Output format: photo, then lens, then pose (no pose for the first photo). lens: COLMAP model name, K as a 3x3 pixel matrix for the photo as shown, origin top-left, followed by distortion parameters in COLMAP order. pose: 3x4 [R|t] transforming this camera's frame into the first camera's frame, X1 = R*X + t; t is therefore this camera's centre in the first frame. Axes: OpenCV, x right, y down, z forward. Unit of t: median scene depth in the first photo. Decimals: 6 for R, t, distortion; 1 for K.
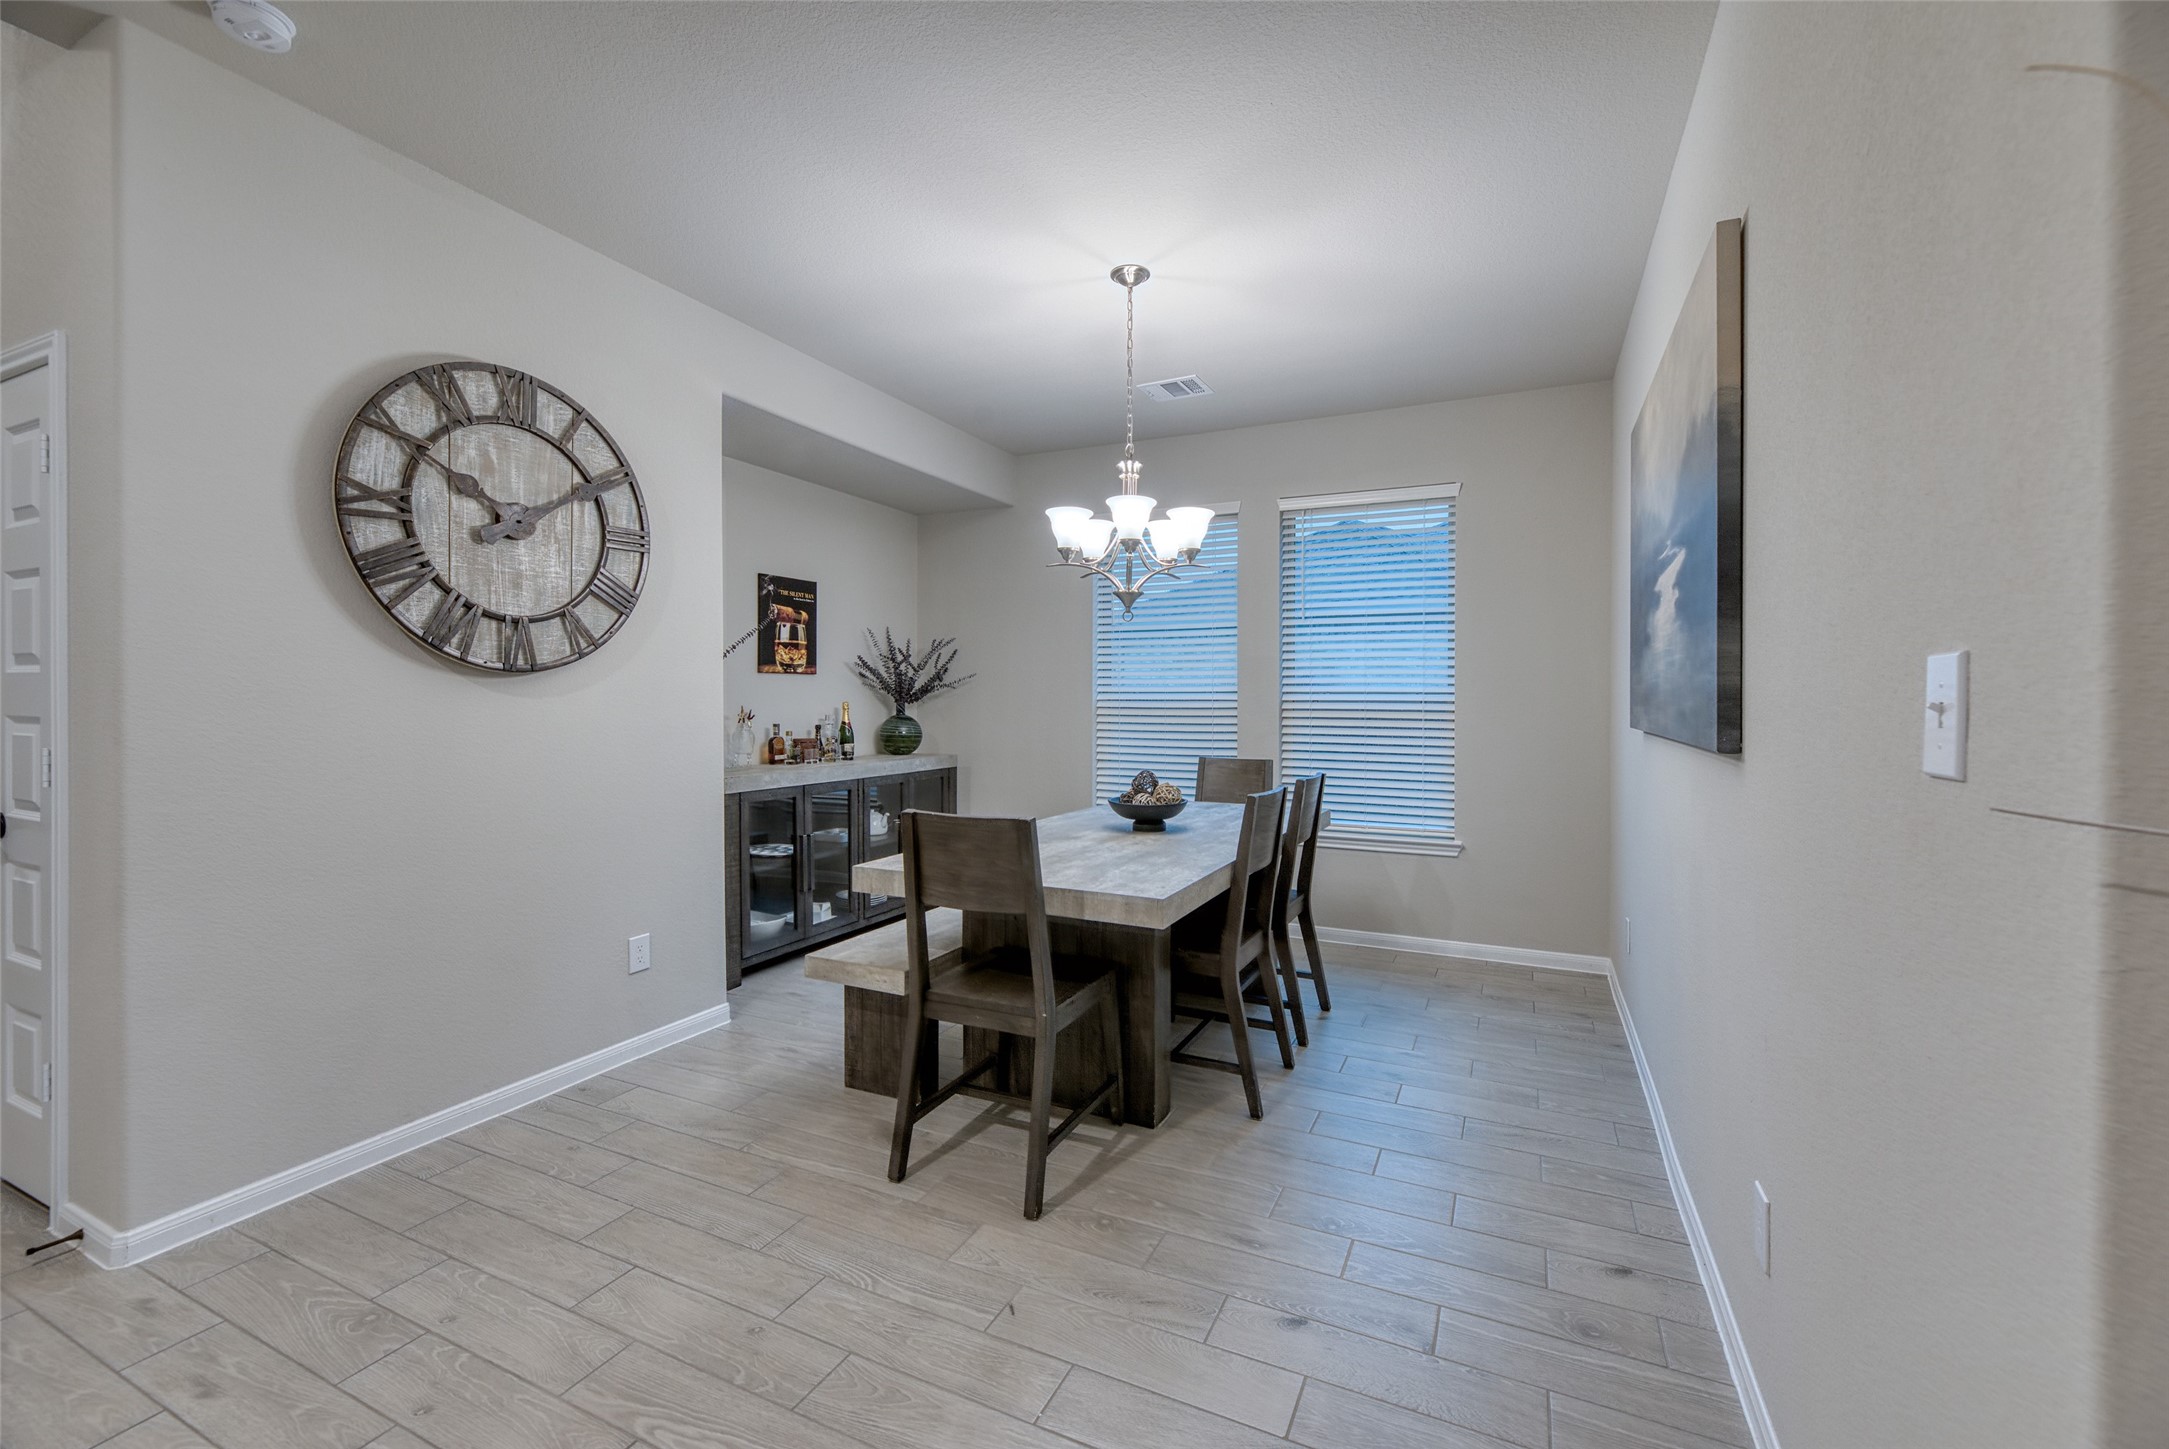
lens RADIAL K [[901.5, 0, 1110.3], [0, 901.5, 706.8], [0, 0, 1]] dist [0.002314, 0.000298]
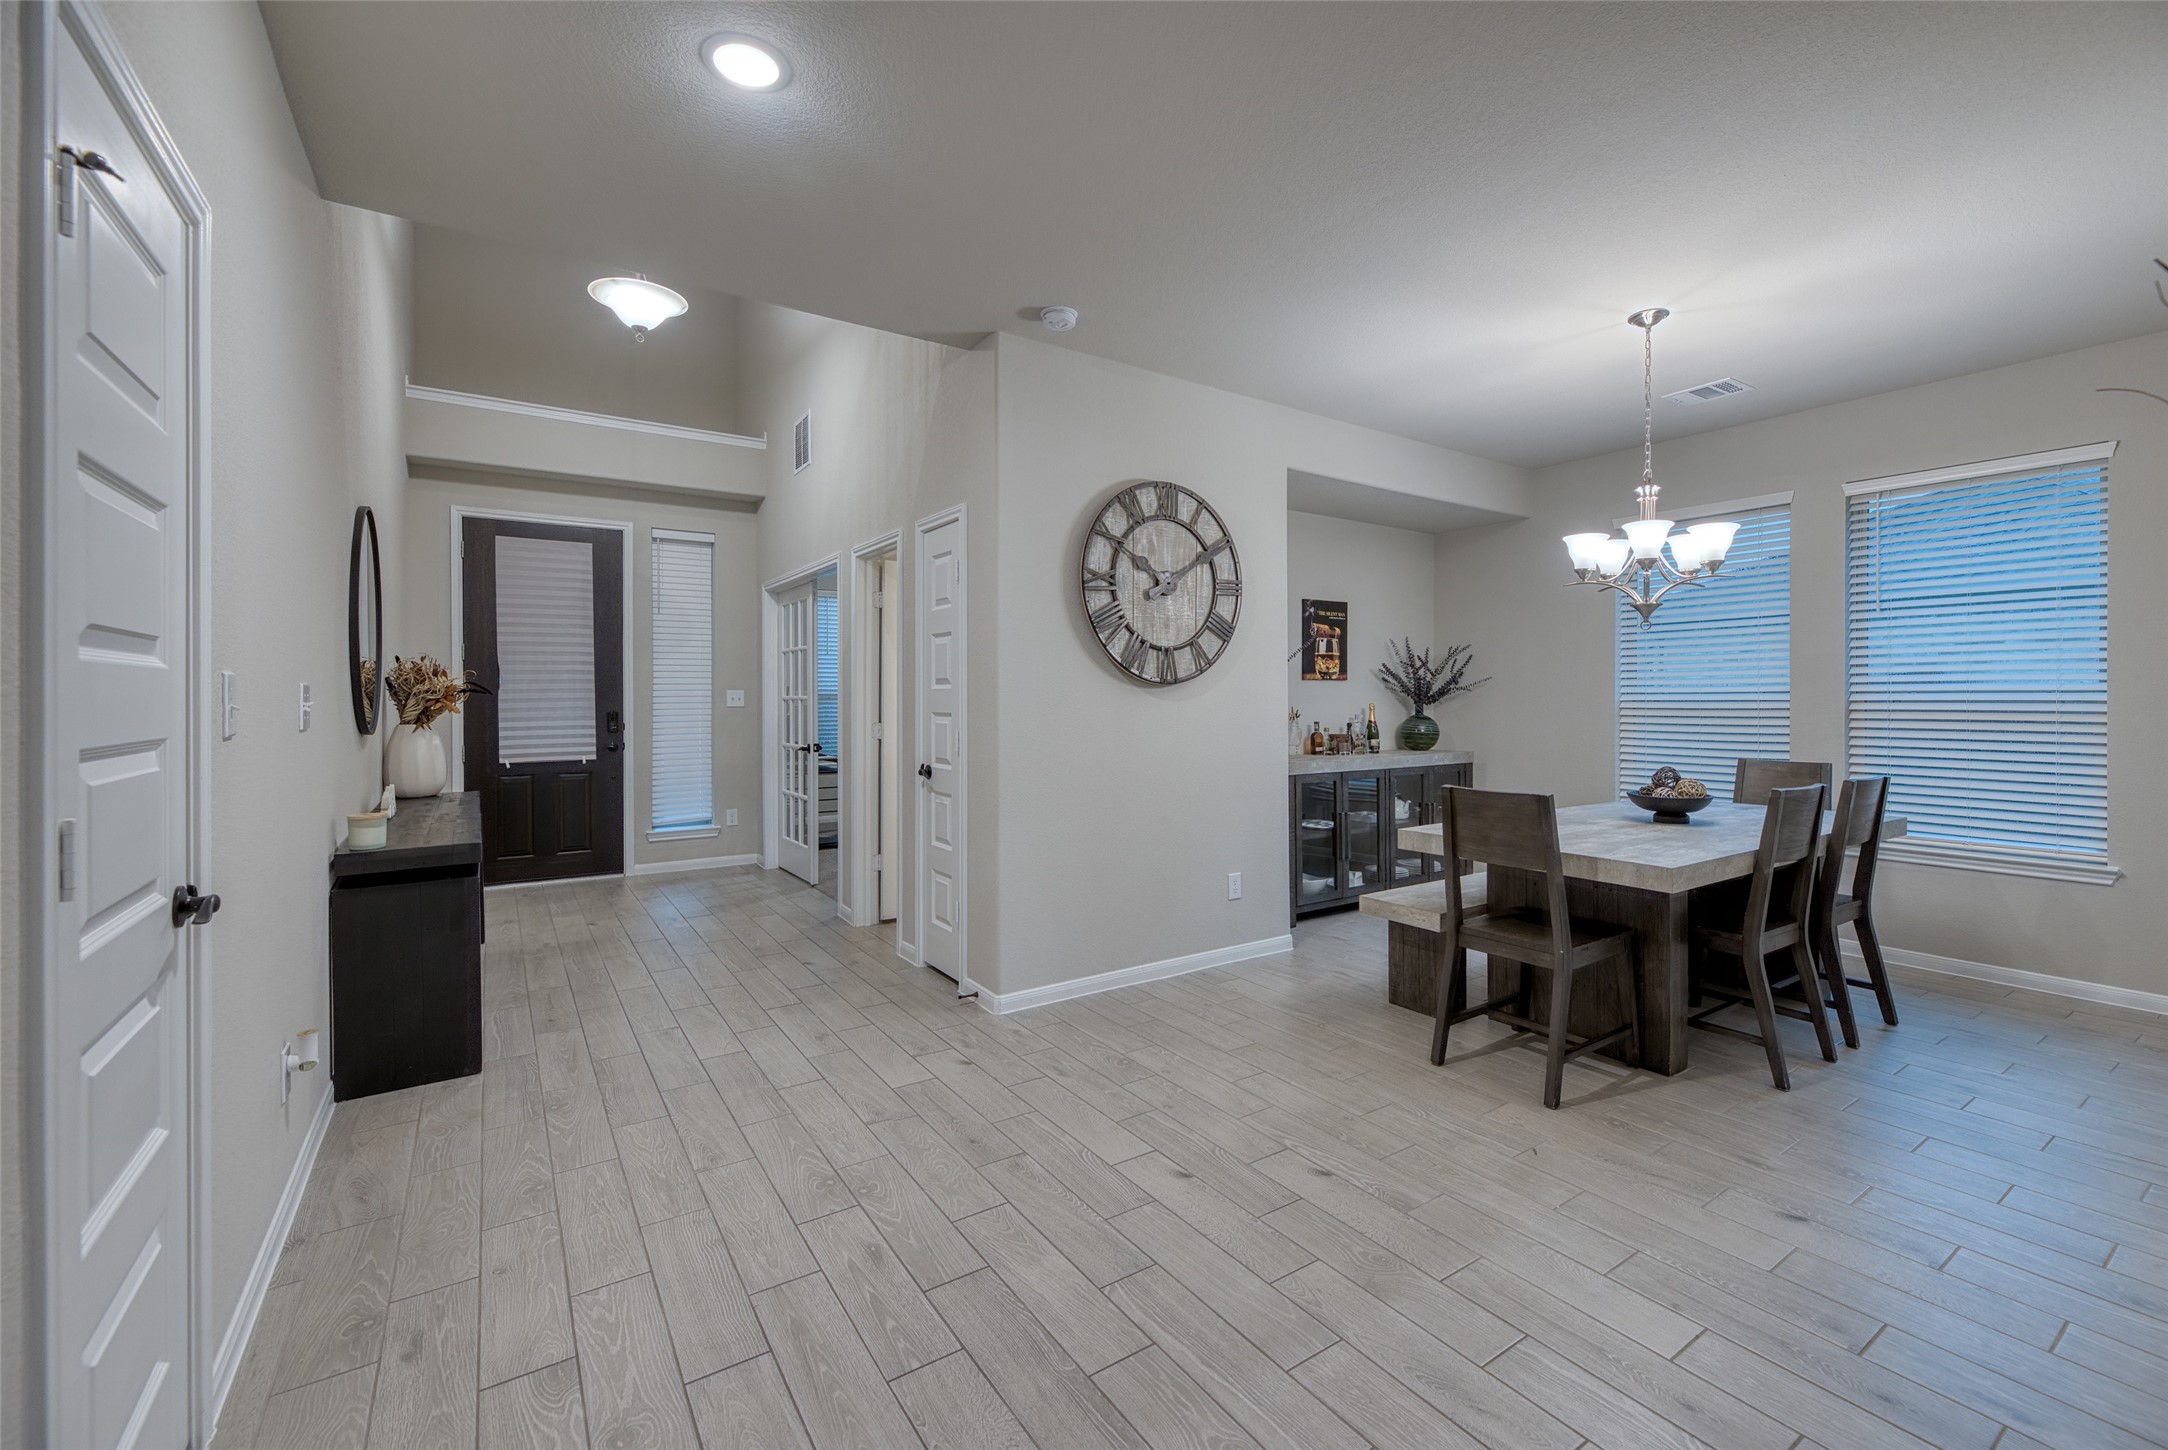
lens RADIAL K [[901.1, 0, 1109.8], [0, 901.1, 707.3], [0, 0, 1]] dist [0.002314, 0.000298]
pose [[0.858015, -0.000520, -0.513624, 0.023683], [0.000023, 1.000000, -0.000974, 0.001179], [0.513625, 0.000824, 0.858015, -0.293379]]
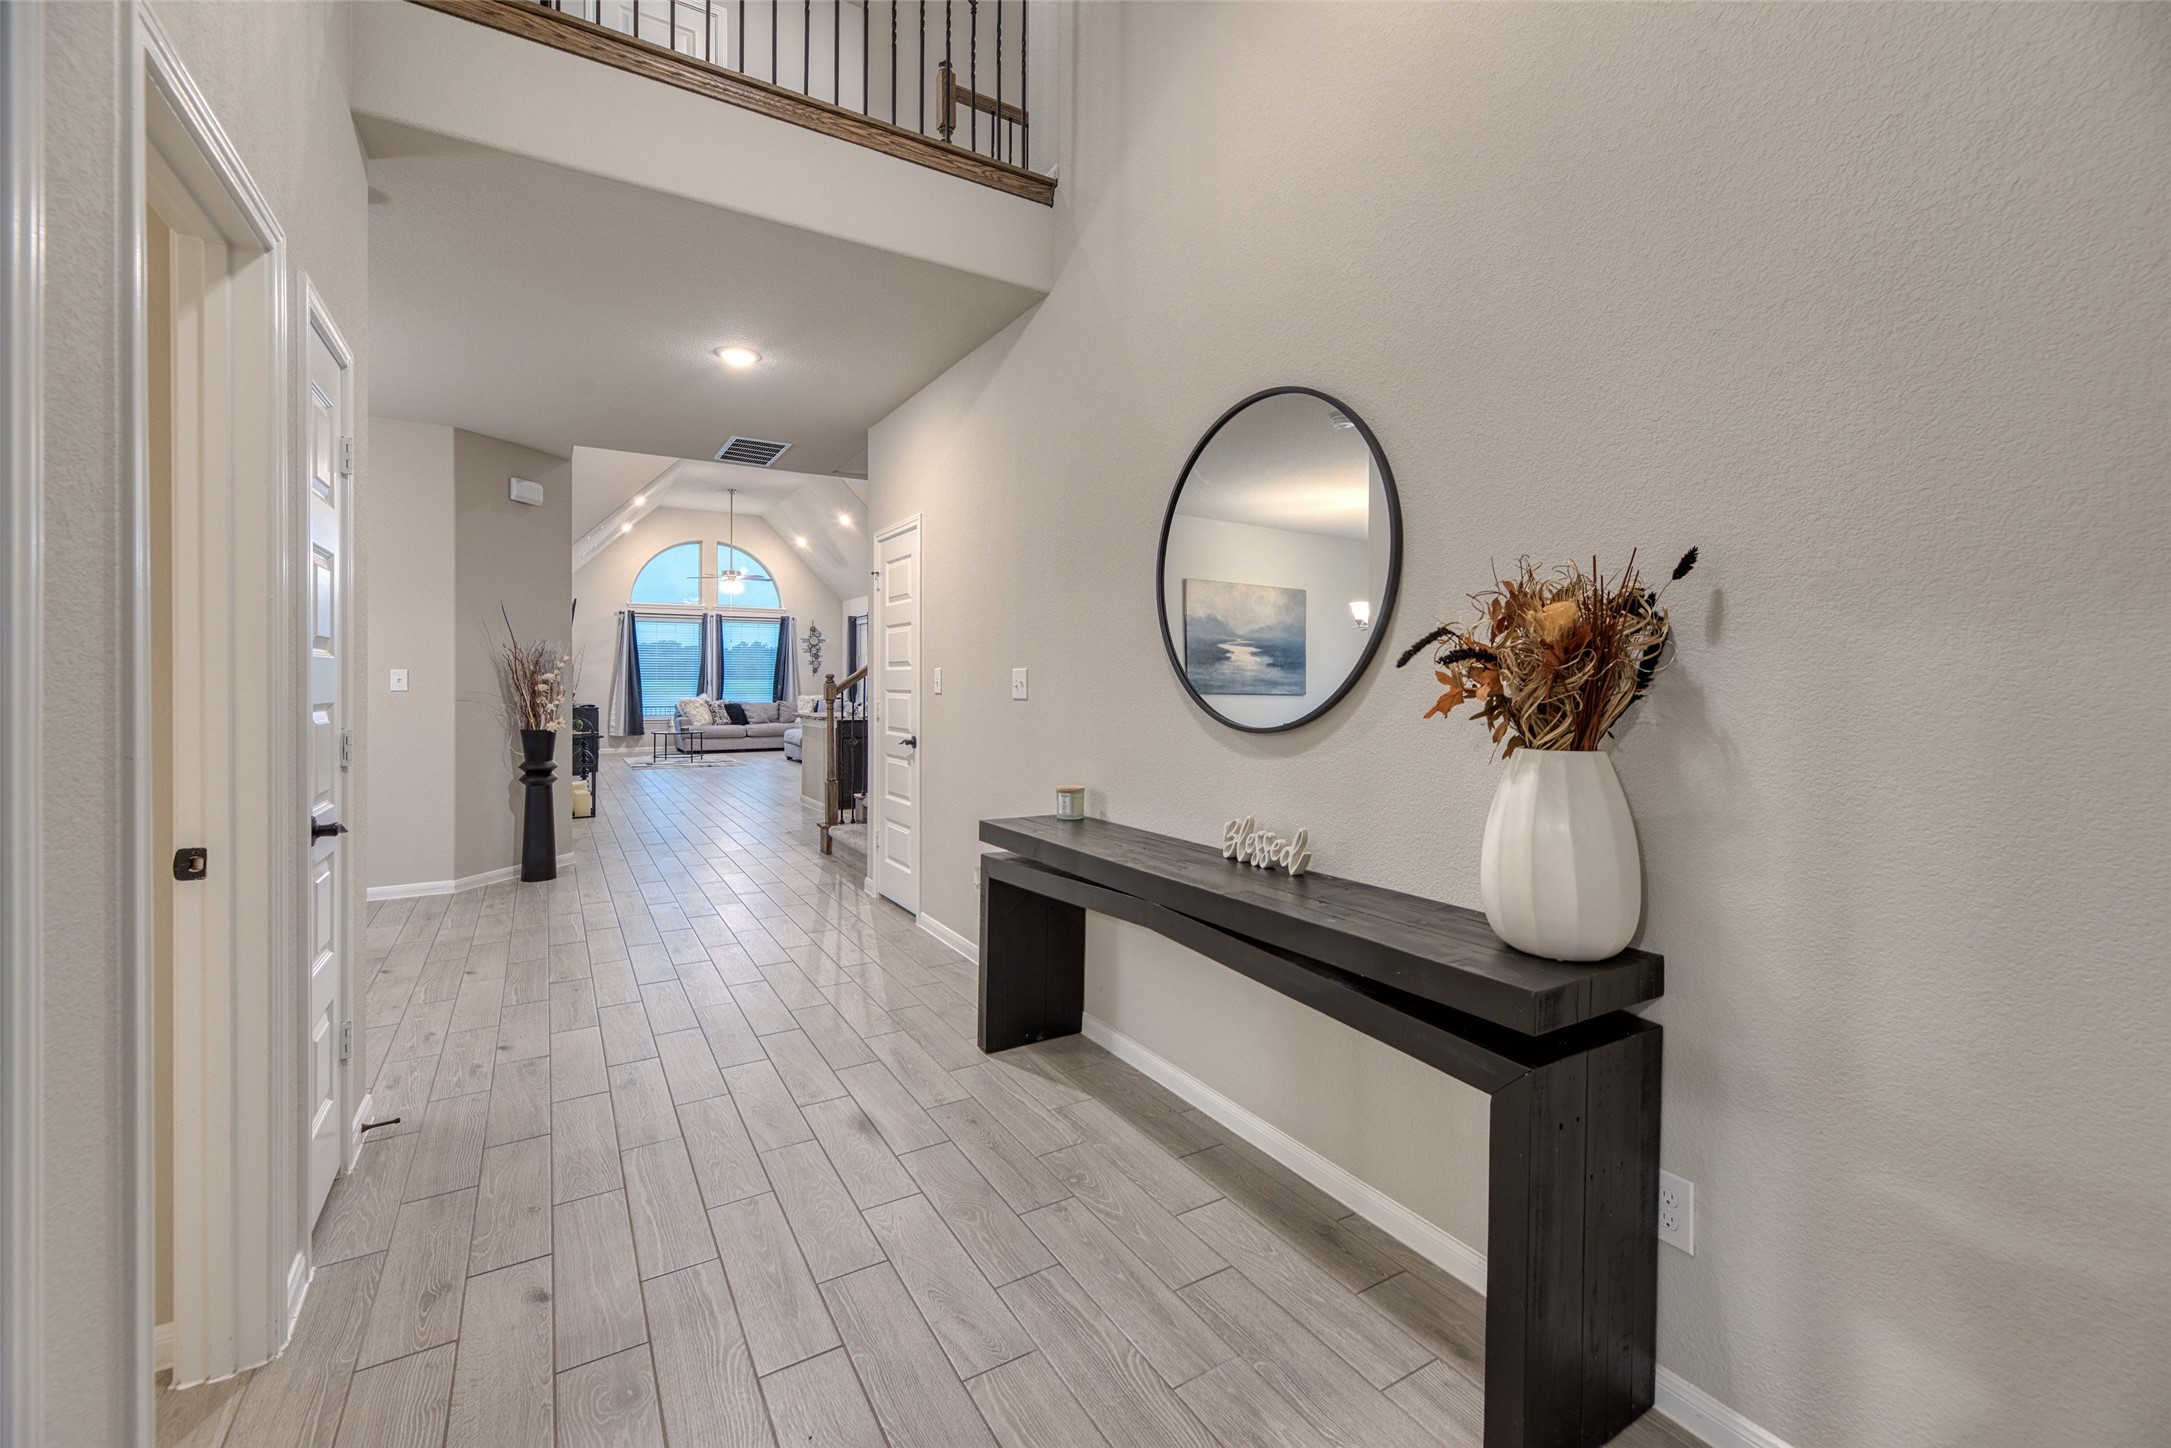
lens RADIAL K [[902.3, 0, 1111.4], [0, 902.3, 706.3], [0, 0, 1]] dist [0.002314, 0.000298]
pose [[-0.837723, -0.023254, 0.545600, -1.770576], [-0.000456, 0.999122, 0.041883, -0.023178], [-0.546095, 0.034837, -0.836998, 0.972563]]
